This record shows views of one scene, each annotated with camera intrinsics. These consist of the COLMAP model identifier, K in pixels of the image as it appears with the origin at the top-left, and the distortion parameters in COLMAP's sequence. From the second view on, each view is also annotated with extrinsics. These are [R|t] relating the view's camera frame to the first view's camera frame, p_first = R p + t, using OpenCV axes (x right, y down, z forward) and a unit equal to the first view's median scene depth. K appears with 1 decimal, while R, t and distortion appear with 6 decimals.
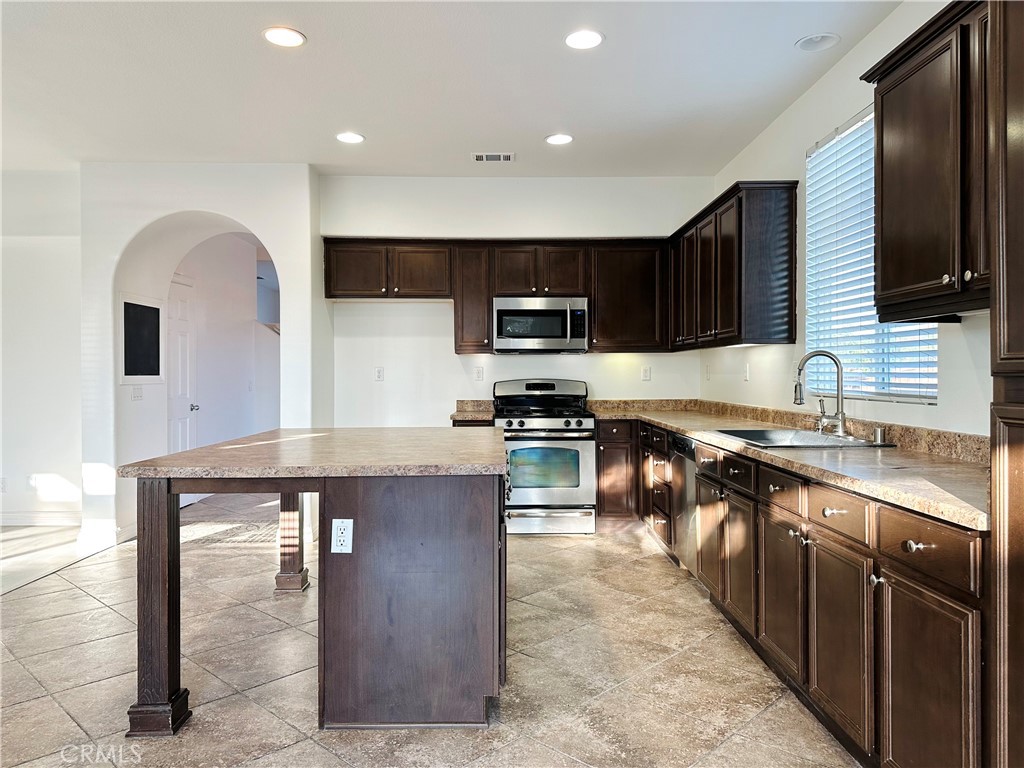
lens RADIAL K [[708.9, 0, 520.2], [0, 708.9, 382.3], [0, 0, 1]] dist [0.012552, -0.016754]
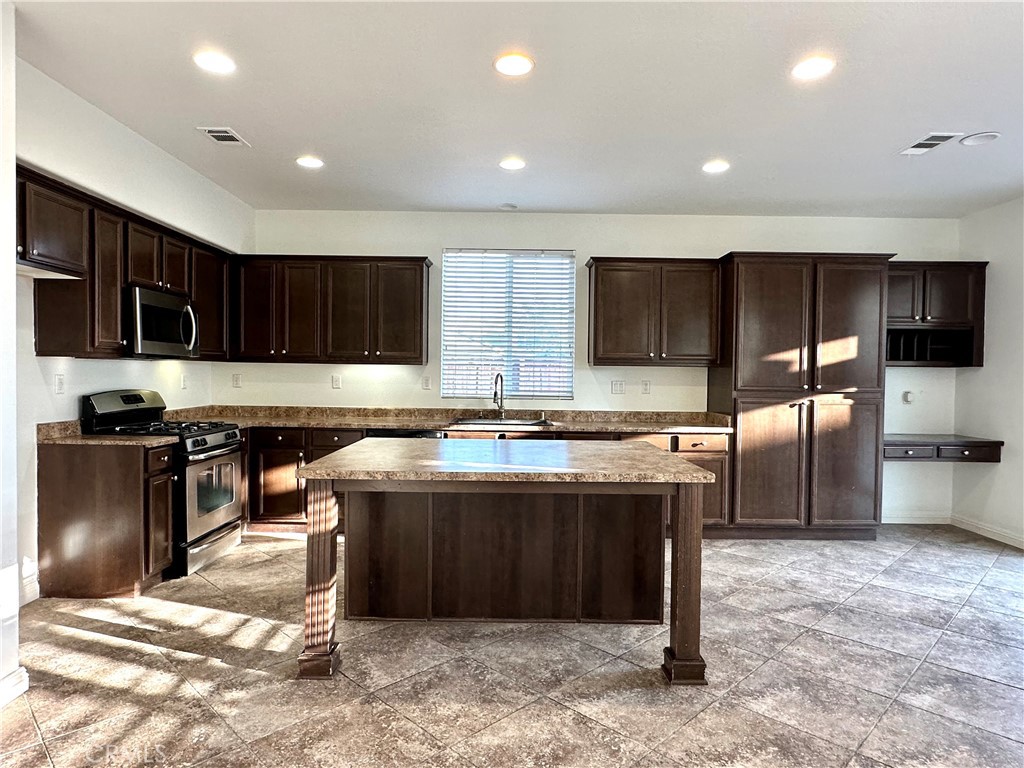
lens RADIAL K [[617.5, 0, 512.0], [0, 617.5, 388.4], [0, 0, 1]] dist [-0.001335, 0.002015]
pose [[0.037816, -0.018995, 0.999104, -0.744865], [-0.003215, 0.999812, 0.019130, -0.024115], [-0.999280, -0.003935, 0.037747, 0.586302]]
